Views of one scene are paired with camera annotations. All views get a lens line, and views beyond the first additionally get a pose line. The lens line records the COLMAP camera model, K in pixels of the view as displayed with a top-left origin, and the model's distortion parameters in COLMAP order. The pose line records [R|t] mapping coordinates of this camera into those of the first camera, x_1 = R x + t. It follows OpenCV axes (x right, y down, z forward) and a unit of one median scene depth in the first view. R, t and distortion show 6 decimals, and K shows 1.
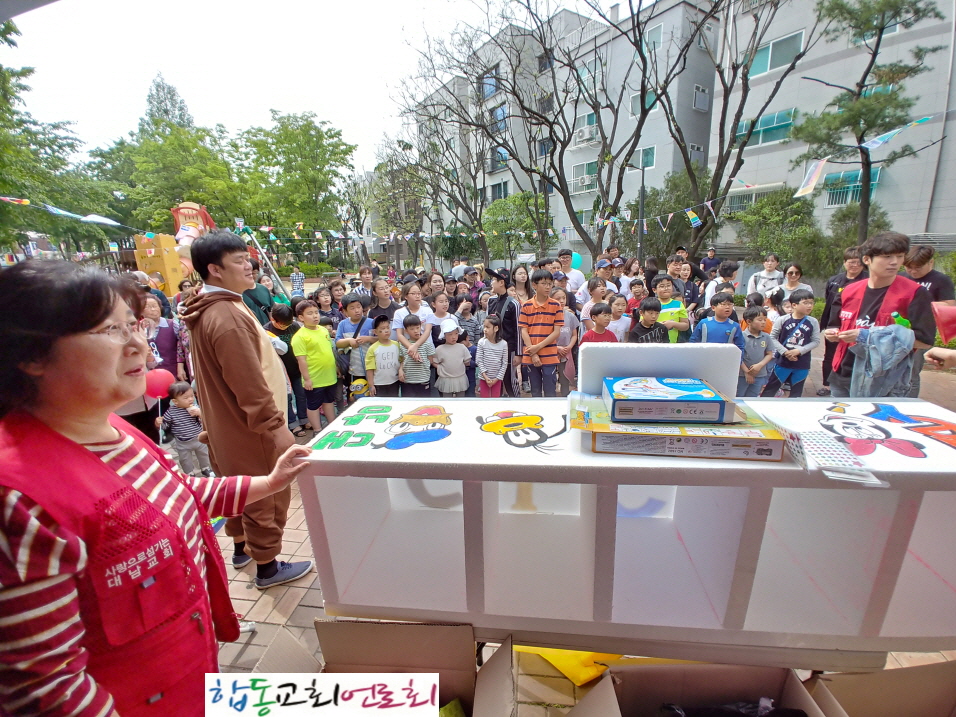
lens RADIAL K [[403.8, 0, 490.5], [0, 403.8, 360.5], [0, 0, 1]] dist [-0.012056, -0.000940]
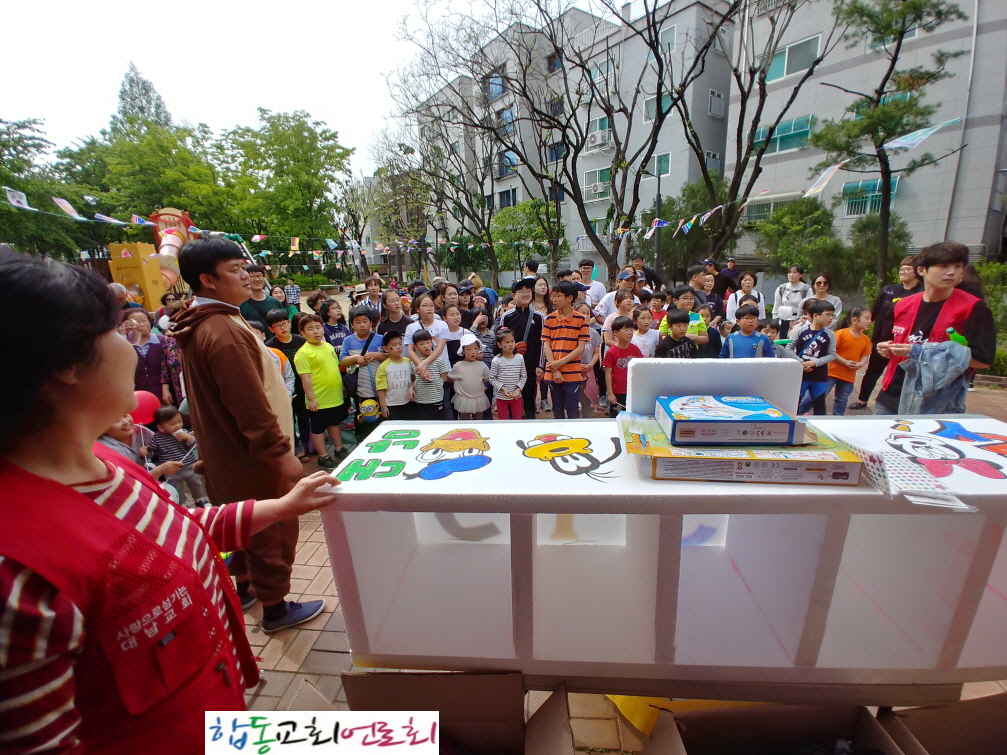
lens RADIAL K [[425.4, 0, 516.3], [0, 425.4, 379.8], [0, 0, 1]] dist [-0.012056, -0.000940]
pose [[0.999115, -0.009568, 0.040968, -0.006257], [0.009352, 0.999941, 0.005458, -0.000329], [-0.041018, -0.005070, 0.999146, 0.003733]]
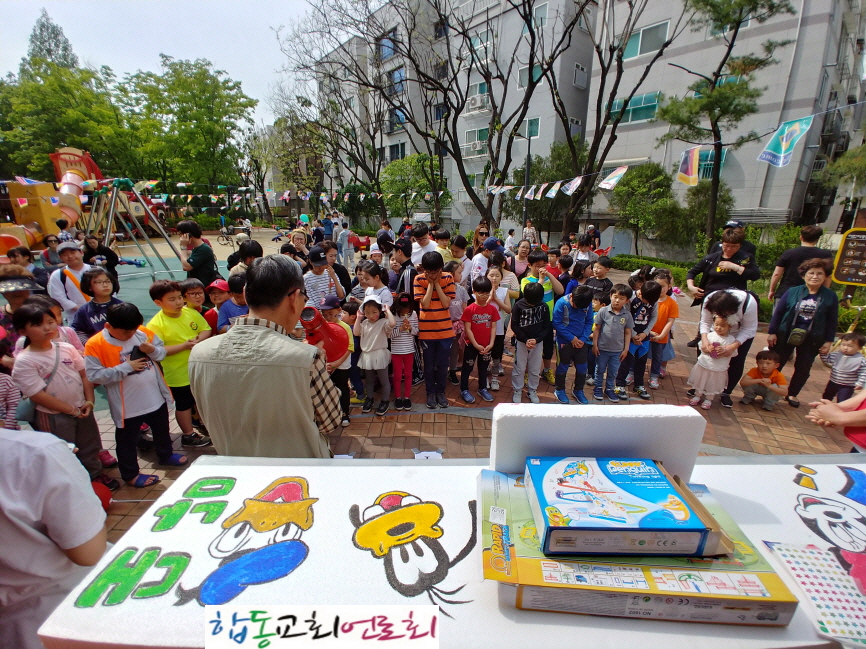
lens RADIAL K [[365.8, 0, 436.4], [0, 365.8, 327.9], [0, 0, 1]] dist [-0.012056, -0.000940]
pose [[0.992101, -0.007198, 0.125235, 0.003309], [0.000652, 0.998635, 0.052235, -0.018181], [-0.125440, -0.051741, 0.990751, 0.030687]]
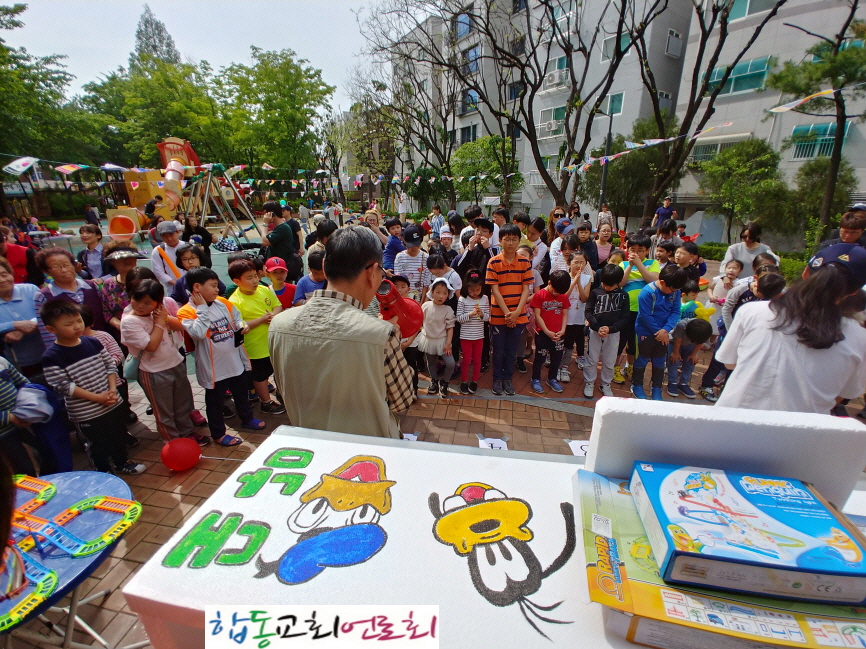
lens RADIAL K [[365.8, 0, 444.8], [0, 365.8, 325.5], [0, 0, 1]] dist [-0.012056, -0.000940]
pose [[0.999067, 0.037672, -0.021135, -0.000570], [-0.035693, 0.995546, 0.087258, -0.016560], [0.024328, -0.086422, 0.995962, 0.036497]]
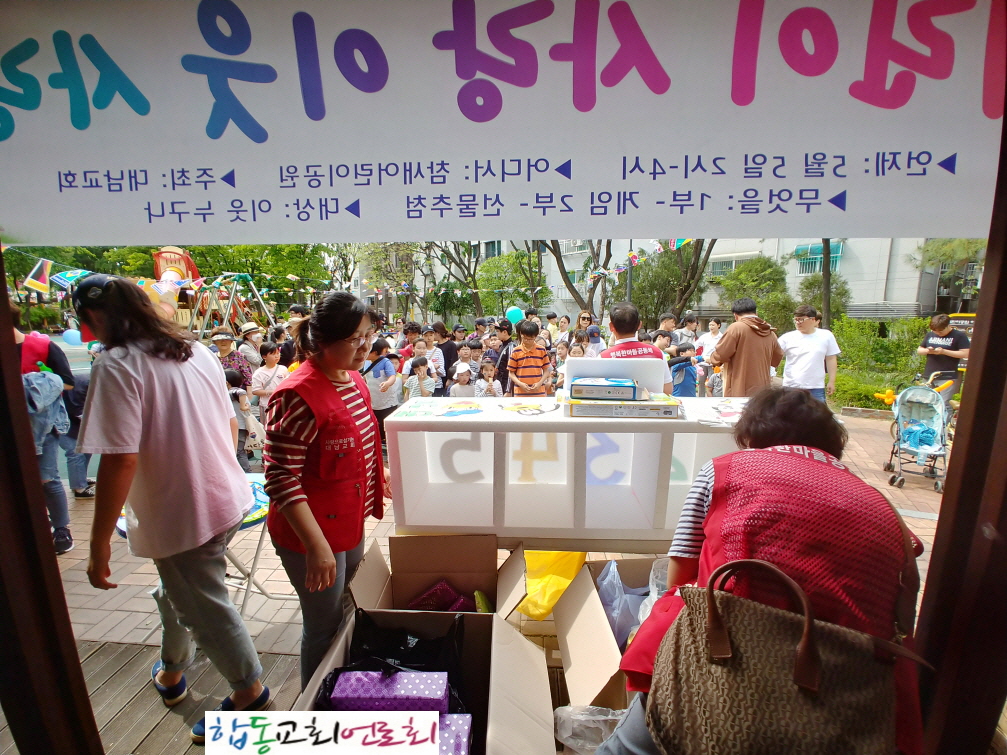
lens RADIAL K [[425.4, 0, 509.1], [0, 425.4, 376.1], [0, 0, 1]] dist [-0.012056, -0.000940]
pose [[0.997456, 0.020202, 0.068366, -0.008806], [-0.012915, 0.994346, -0.105405, 0.017080], [-0.070108, 0.104254, 0.992077, -0.050940]]
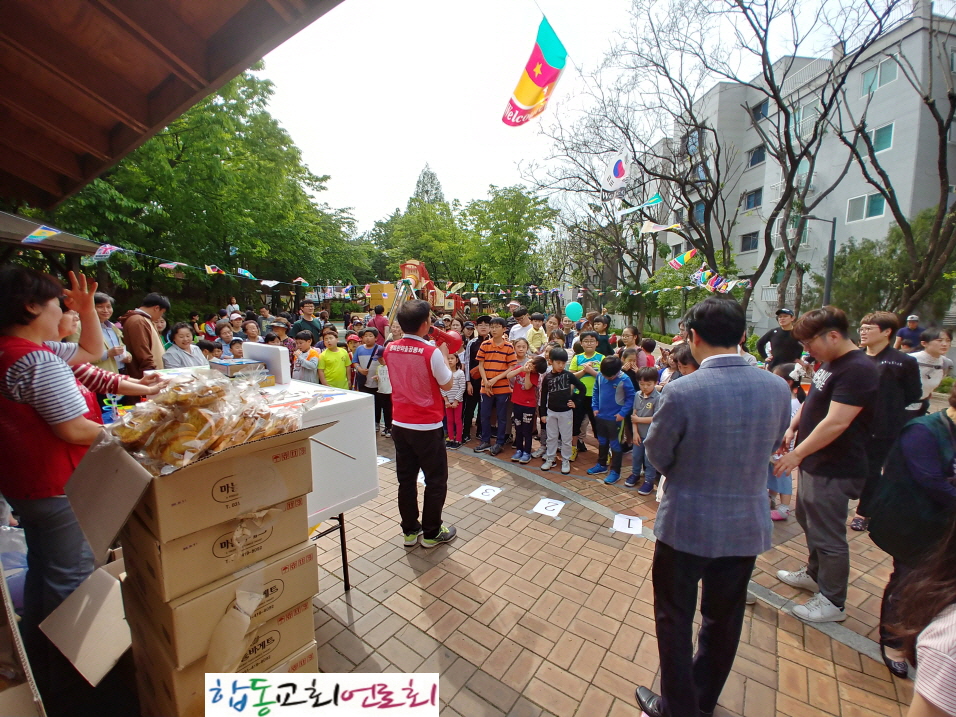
lens RADIAL K [[403.8, 0, 495.7], [0, 403.8, 364.5], [0, 0, 1]] dist [-0.012056, -0.000940]
pose [[0.890369, 0.107430, -0.442381, 0.155935], [-0.158123, 0.984235, -0.079233, 0.001176], [0.426896, 0.140497, 0.893320, -0.012974]]
